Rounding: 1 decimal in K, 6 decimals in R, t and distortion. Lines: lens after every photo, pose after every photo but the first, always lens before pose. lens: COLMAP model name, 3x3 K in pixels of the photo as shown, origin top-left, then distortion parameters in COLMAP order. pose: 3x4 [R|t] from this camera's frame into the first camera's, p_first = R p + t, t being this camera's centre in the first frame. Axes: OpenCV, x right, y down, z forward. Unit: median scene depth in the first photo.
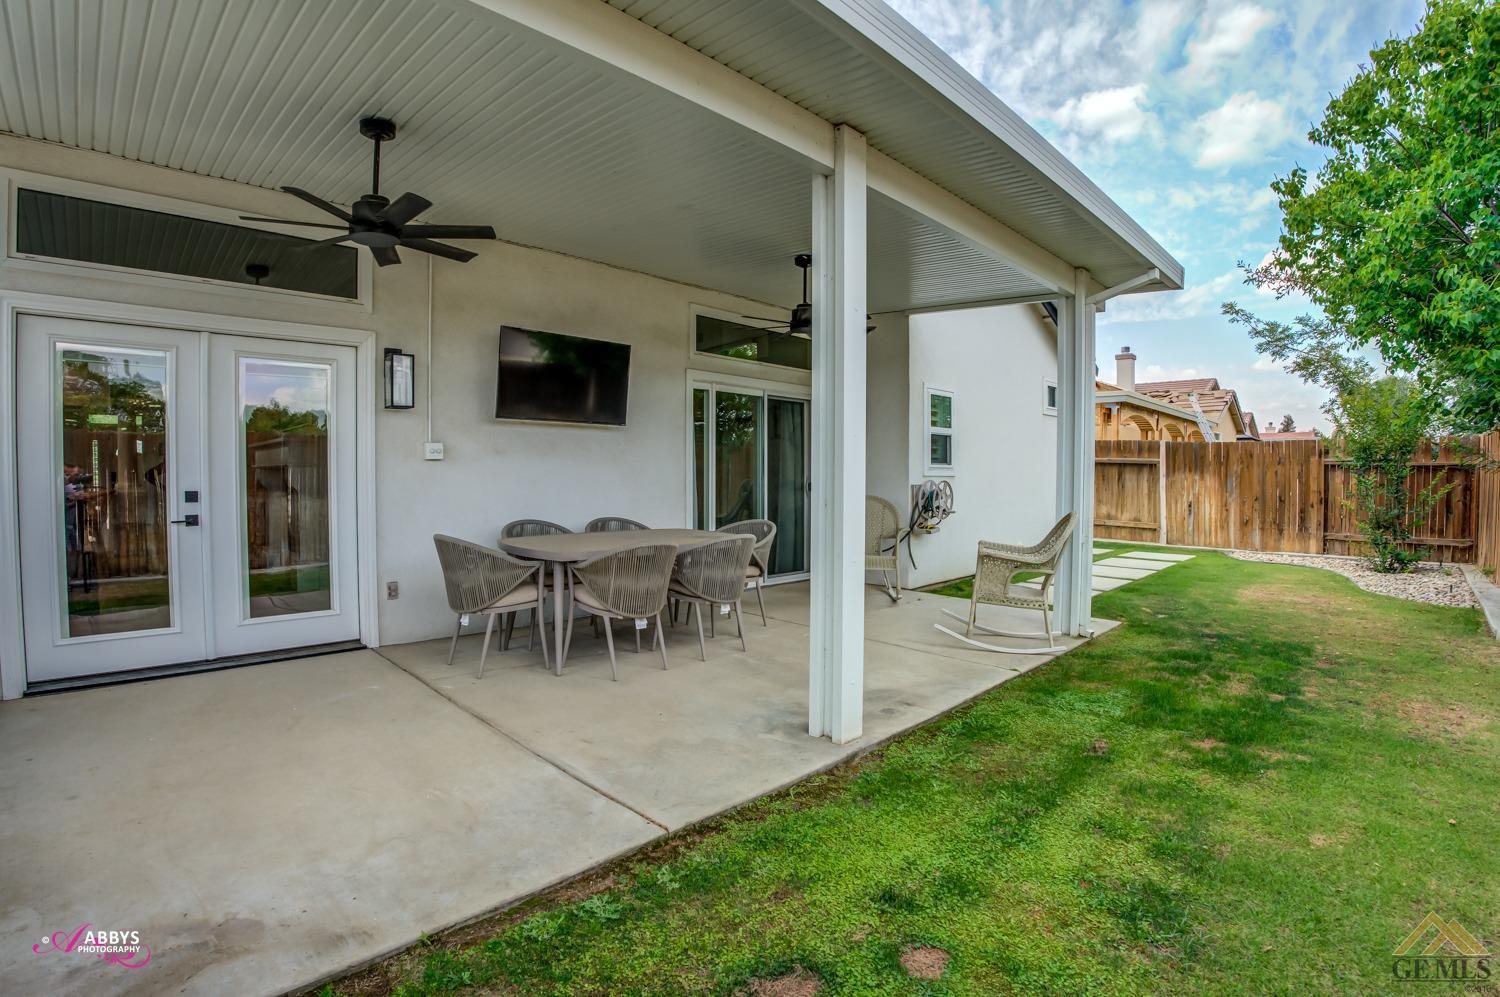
lens RADIAL K [[719.0, 0, 753.2], [0, 719.0, 496.6], [0, 0, 1]] dist [-0.106805, 0.022785]
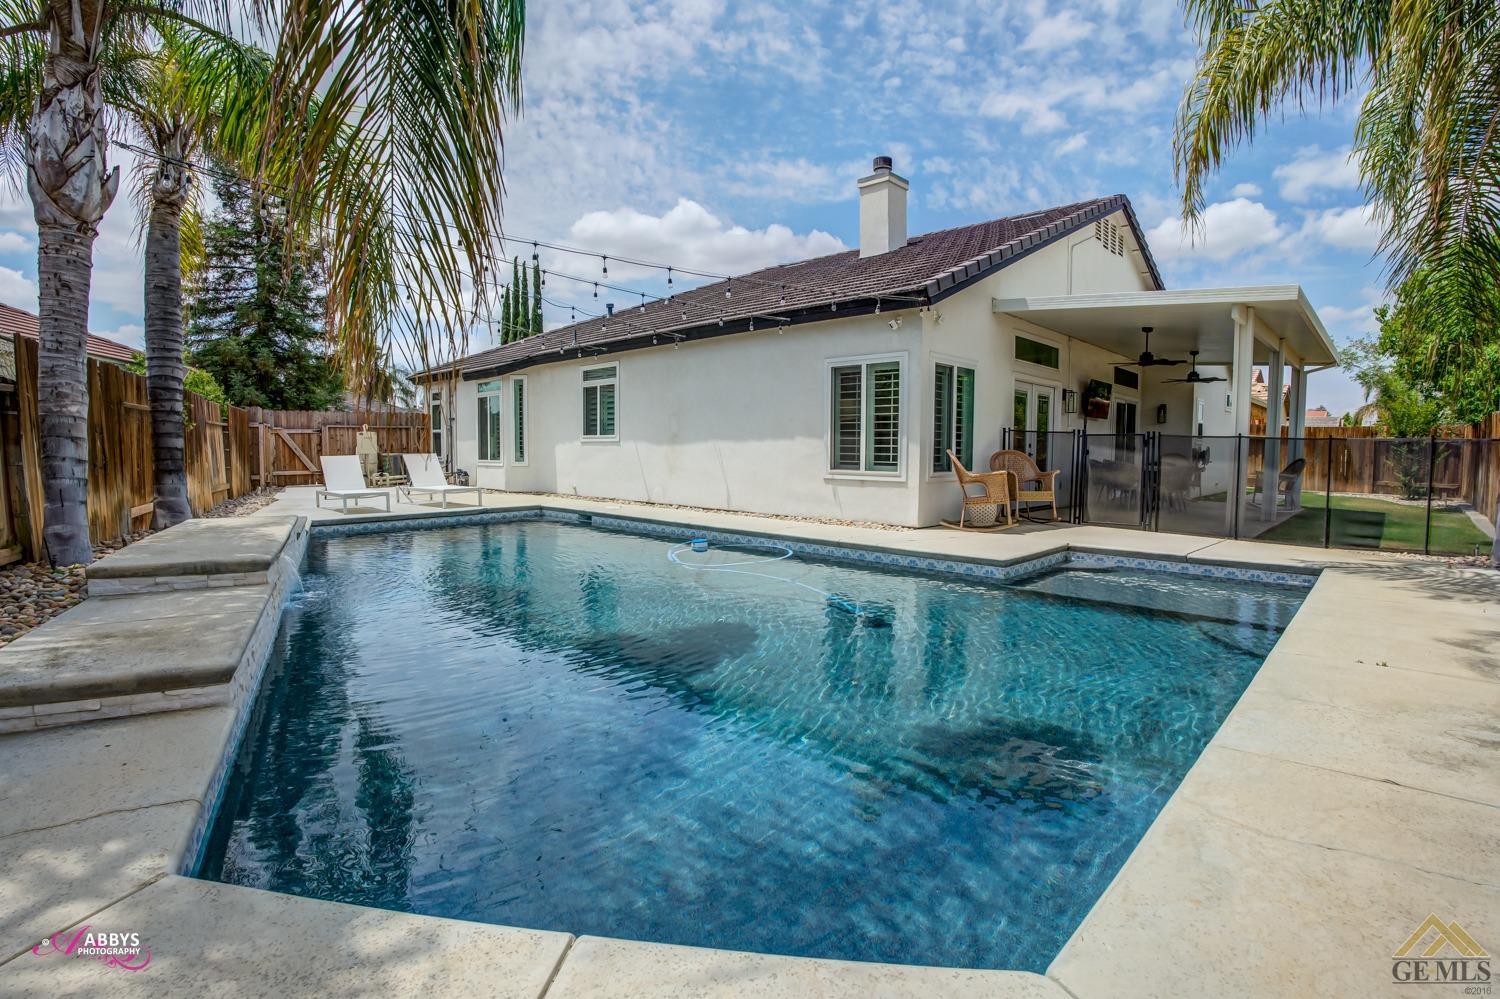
lens RADIAL K [[721.0, 0, 752.3], [0, 721.0, 502.4], [0, 0, 1]] dist [-0.110272, 0.026179]
pose [[0.999987, 0.001978, 0.004667, -1.764480], [-0.002216, 0.998675, 0.051413, 0.059912], [-0.004559, -0.051423, 0.998667, -1.644783]]
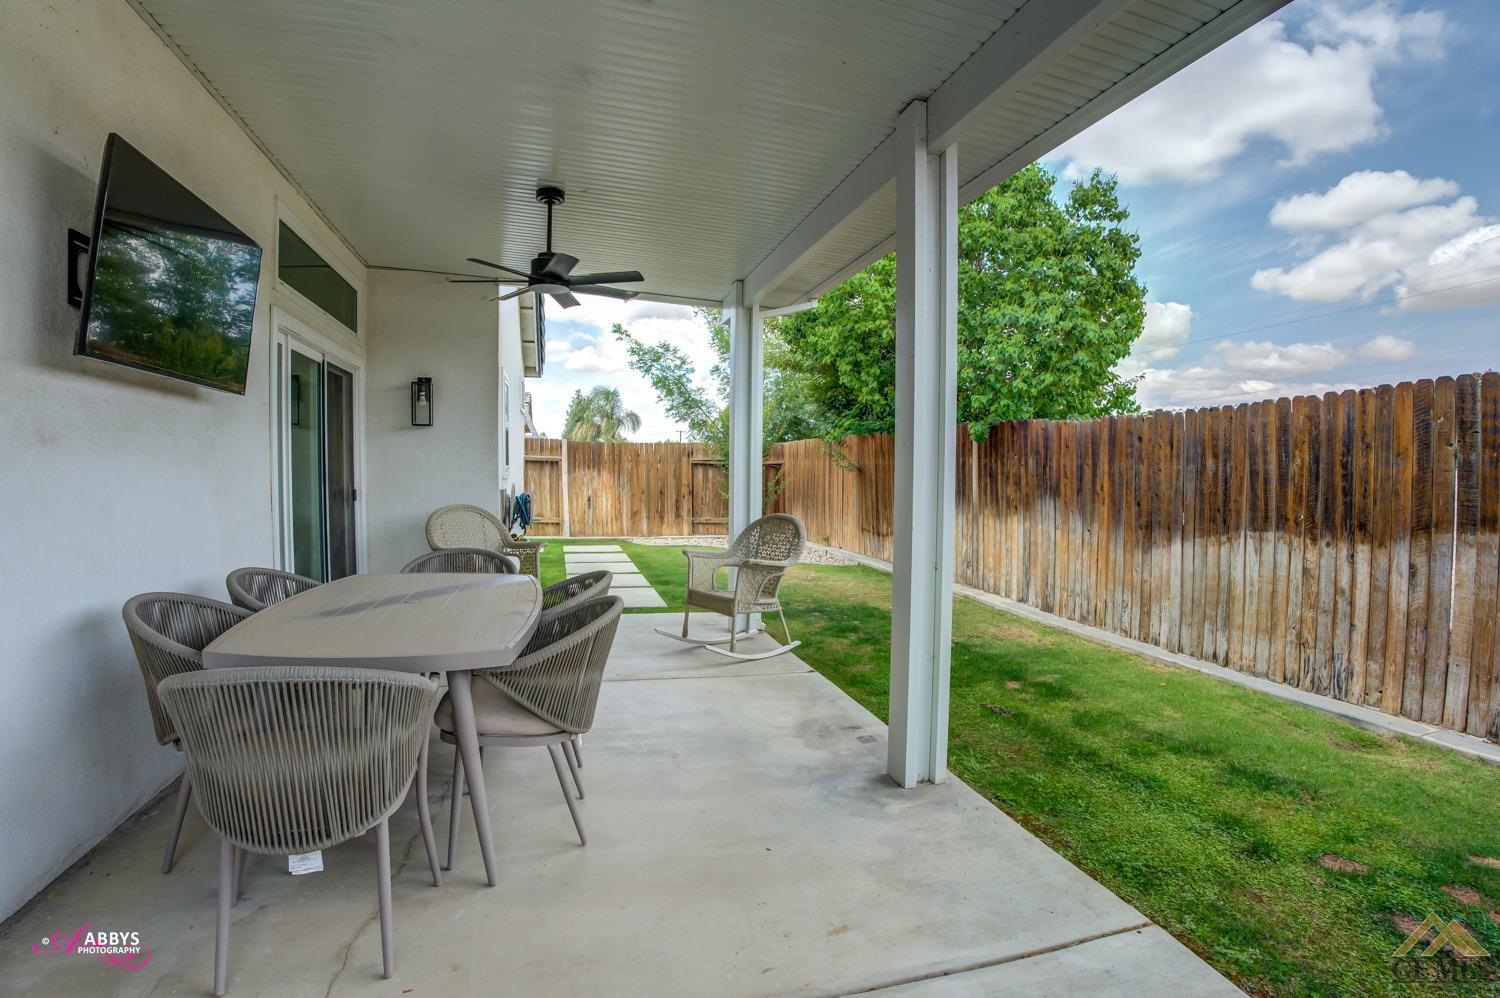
lens RADIAL K [[719.0, 0, 753.2], [0, 719.0, 497.1], [0, 0, 1]] dist [-0.106805, 0.022785]
pose [[0.503777, -0.032801, 0.863211, -0.579120], [0.022284, 0.999440, 0.024973, -0.037227], [-0.863546, 0.006655, 0.504226, 0.558948]]
